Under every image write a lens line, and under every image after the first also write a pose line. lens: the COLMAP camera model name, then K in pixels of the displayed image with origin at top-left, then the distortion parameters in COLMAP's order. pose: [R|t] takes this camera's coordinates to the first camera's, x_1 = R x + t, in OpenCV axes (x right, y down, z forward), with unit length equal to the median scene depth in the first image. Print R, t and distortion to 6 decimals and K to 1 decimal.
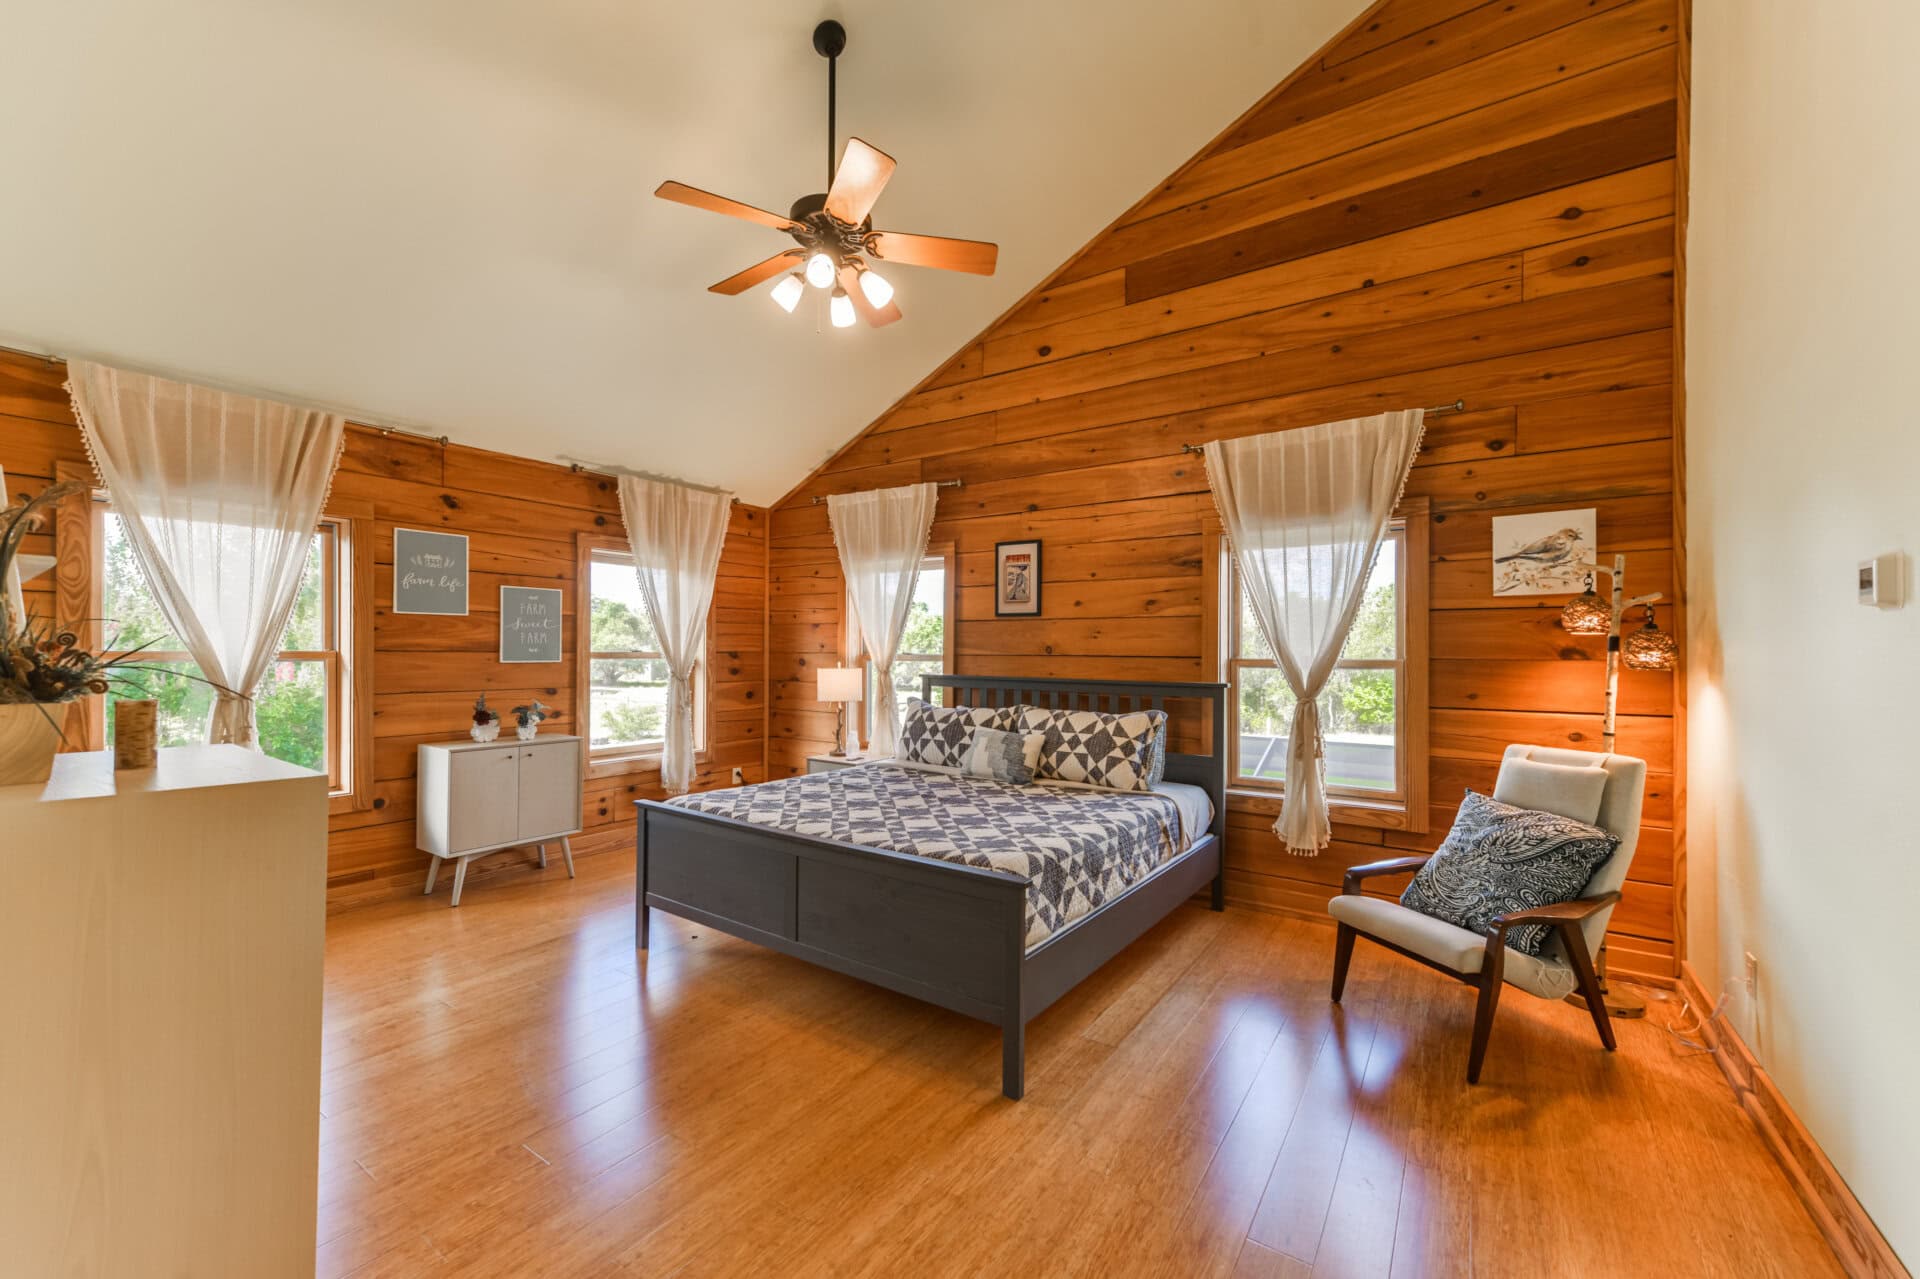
lens RADIAL K [[754.6, 0, 953.5], [0, 754.6, 643.2], [0, 0, 1]] dist [0.004244, -0.000682]
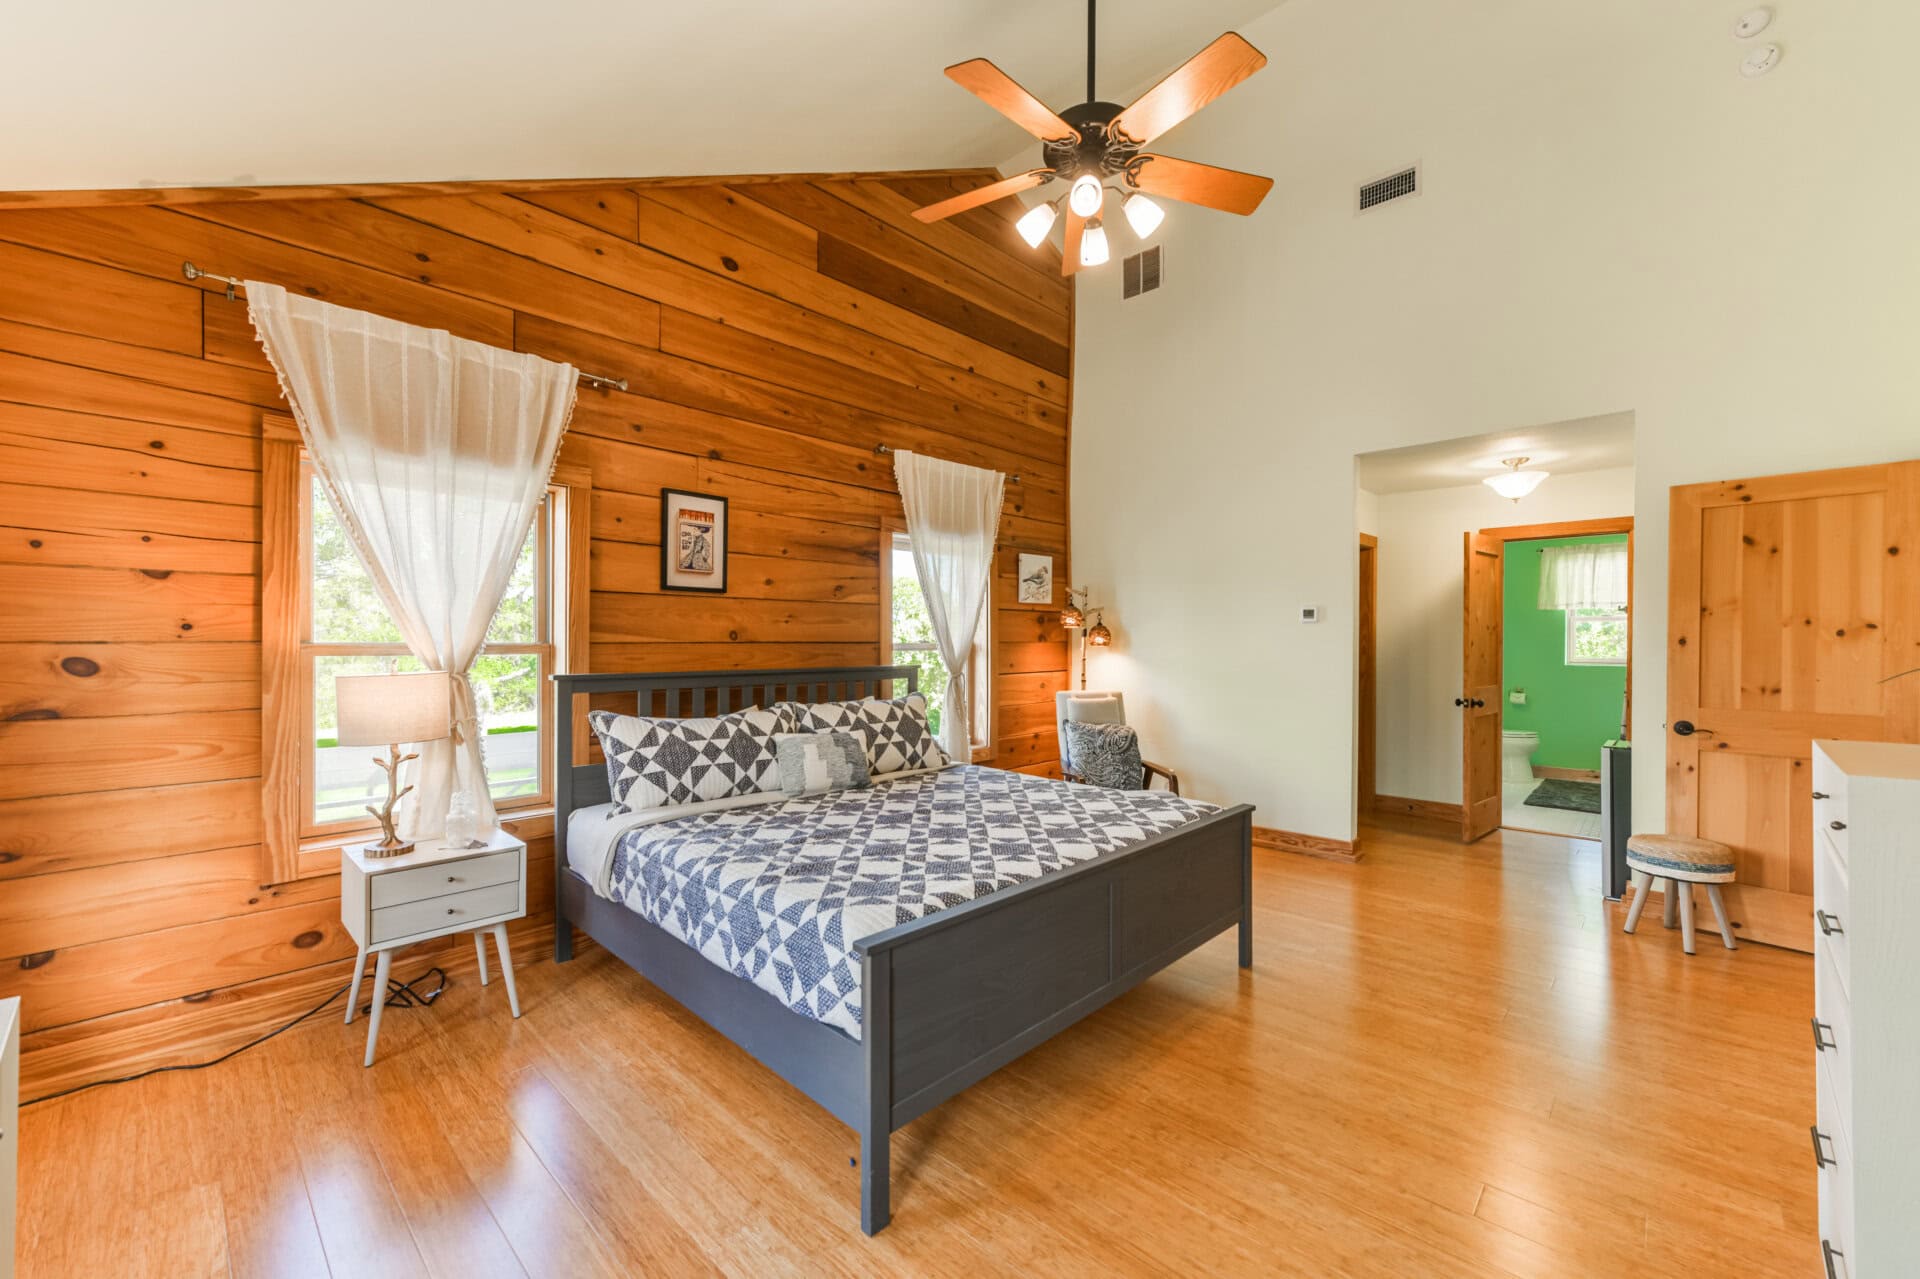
lens RADIAL K [[754.6, 0, 962.6], [0, 754.6, 641.0], [0, 0, 1]] dist [0.004244, -0.000682]
pose [[0.153079, -0.009416, 0.988169, -0.808613], [-0.012897, 0.999850, 0.011525, 0.002781], [-0.988130, -0.014509, 0.152934, 0.791243]]
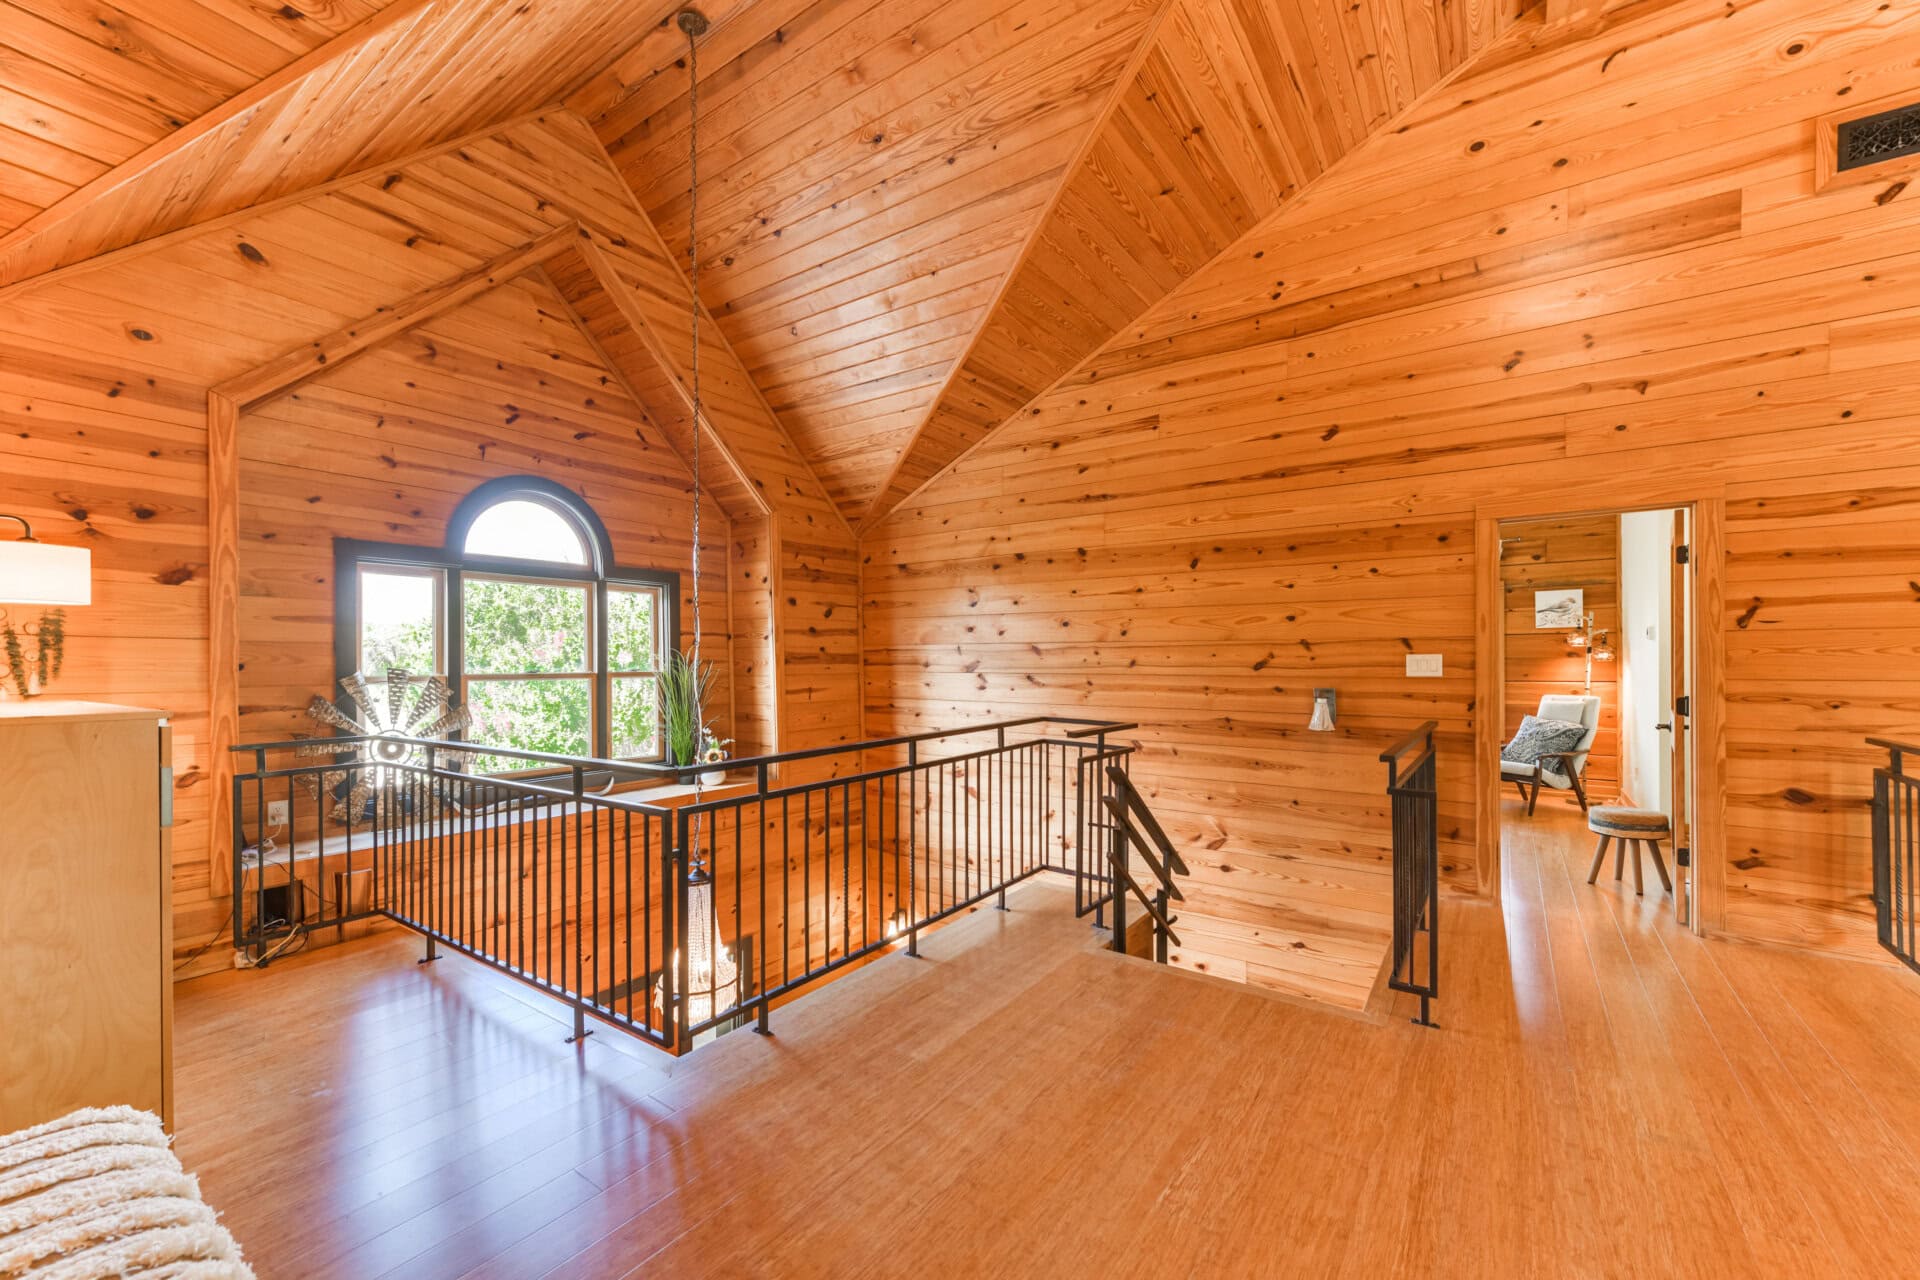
lens RADIAL K [[754.6, 0, 965.4], [0, 754.6, 654.4], [0, 0, 1]] dist [0.004244, -0.000682]
pose [[0.999860, -0.006430, -0.015431, -0.791795], [0.006477, 0.999975, 0.002998, -0.004294], [0.015412, -0.003098, 0.999876, -1.063771]]
